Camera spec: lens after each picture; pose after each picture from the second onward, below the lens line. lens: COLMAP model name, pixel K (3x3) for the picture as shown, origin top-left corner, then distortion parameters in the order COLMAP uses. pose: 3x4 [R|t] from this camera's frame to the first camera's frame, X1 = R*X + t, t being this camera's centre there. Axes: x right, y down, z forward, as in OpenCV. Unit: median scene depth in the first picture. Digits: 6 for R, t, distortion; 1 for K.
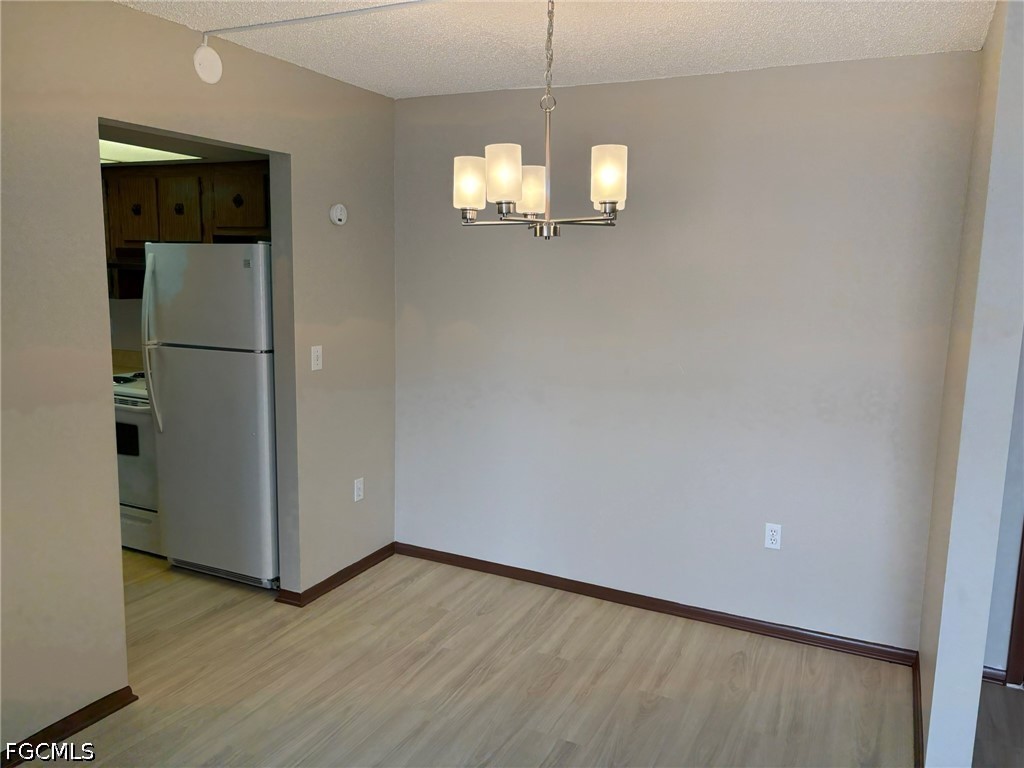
lens RADIAL K [[788.3, 0, 511.6], [0, 788.3, 388.4], [0, 0, 1]] dist [0.043691, -0.032534]
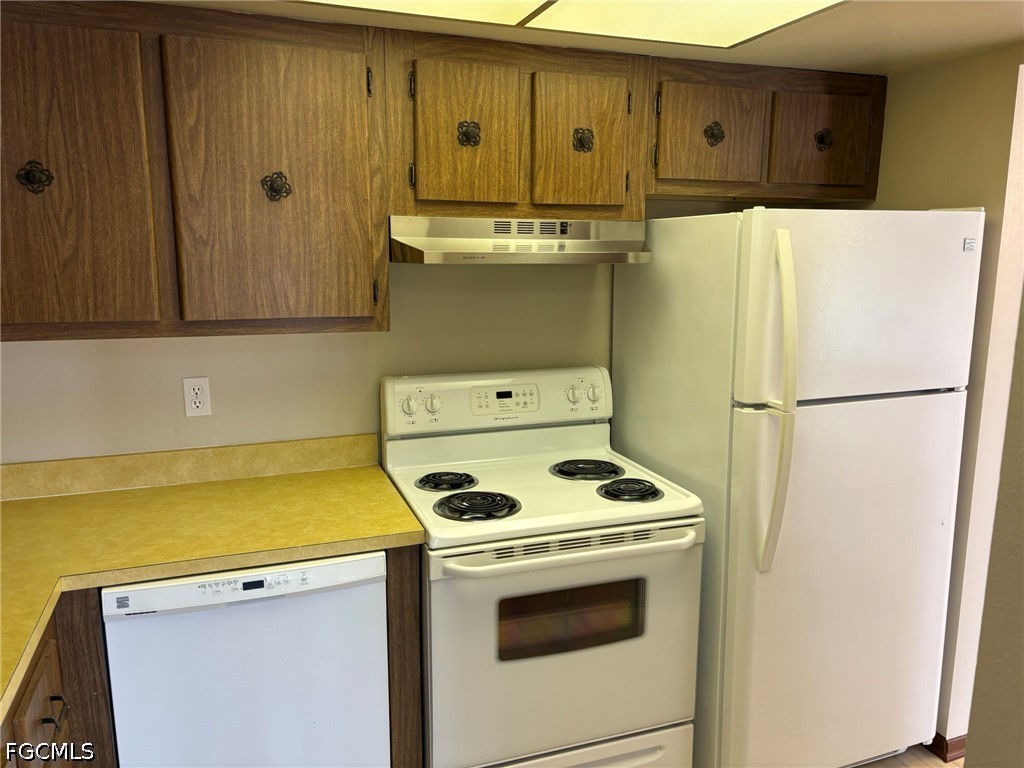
lens RADIAL K [[788.3, 0, 511.6], [0, 788.3, 388.4], [0, 0, 1]] dist [0.043691, -0.032534]
pose [[0.677195, -0.151389, 0.720061, -0.835343], [0.115836, 0.988337, 0.098852, -0.126422], [-0.726628, 0.016467, 0.686834, 0.697145]]
